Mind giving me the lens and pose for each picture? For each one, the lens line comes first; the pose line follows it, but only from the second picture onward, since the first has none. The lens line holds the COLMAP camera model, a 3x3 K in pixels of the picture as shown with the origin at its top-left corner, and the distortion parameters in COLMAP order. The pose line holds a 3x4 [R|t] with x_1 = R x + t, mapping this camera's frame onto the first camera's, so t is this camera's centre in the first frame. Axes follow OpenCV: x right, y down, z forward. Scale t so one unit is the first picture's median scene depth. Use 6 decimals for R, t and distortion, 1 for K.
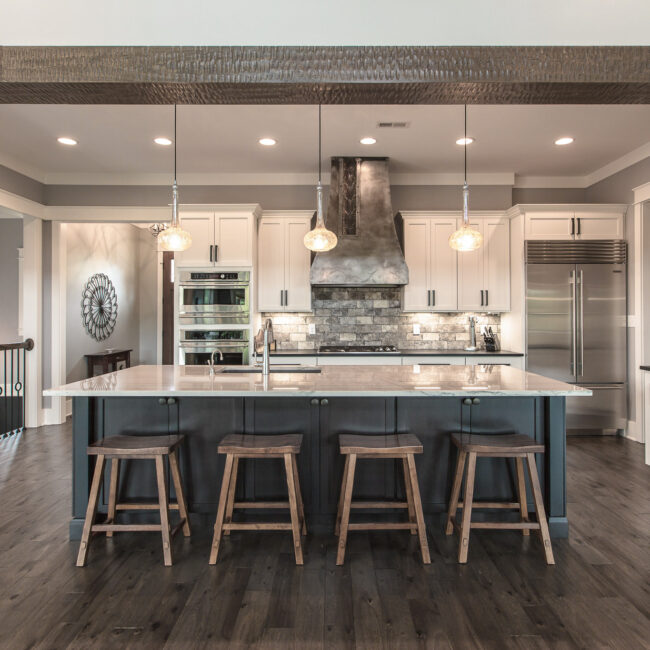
lens RADIAL K [[442.2, 0, 305.5], [0, 442.2, 316.5], [0, 0, 1]] dist [-0.011018, 0.011584]
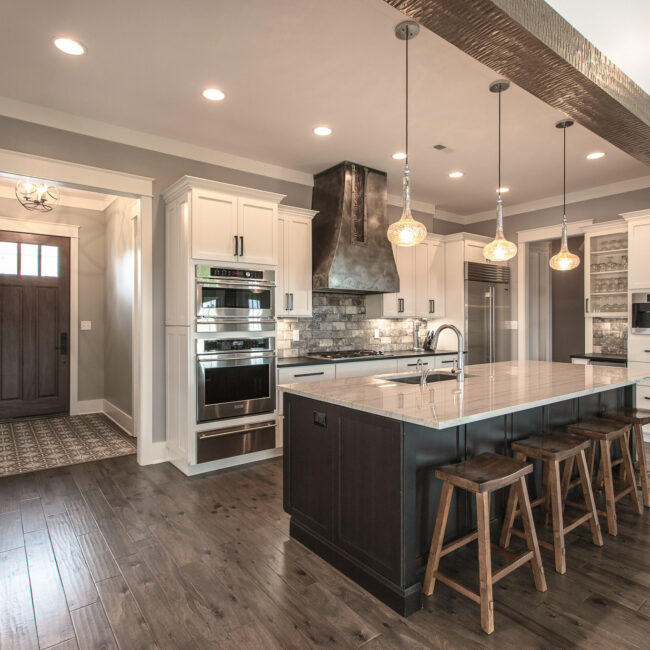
lens RADIAL K [[442.2, 0, 301.0], [0, 442.2, 319.1], [0, 0, 1]] dist [-0.011018, 0.011584]
pose [[0.797867, 0.002848, 0.602827, -0.560894], [-0.000269, 0.999990, -0.004367, -0.002289], [-0.602834, 0.003322, 0.797860, 0.246740]]
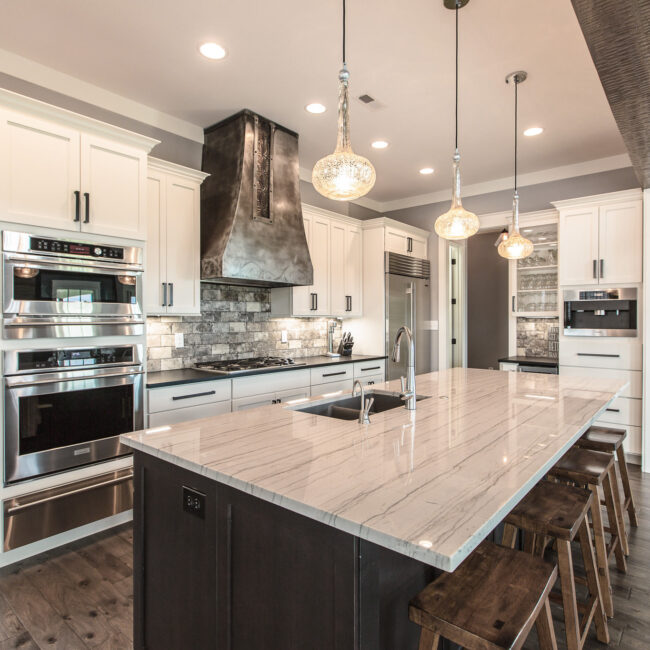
lens RADIAL K [[442.2, 0, 301.6], [0, 442.2, 318.4], [0, 0, 1]] dist [-0.011018, 0.011584]
pose [[0.646734, 0.003743, 0.762706, -0.407895], [-0.000724, 0.999991, -0.004294, -0.003675], [-0.762715, 0.002225, 0.646731, 0.405374]]
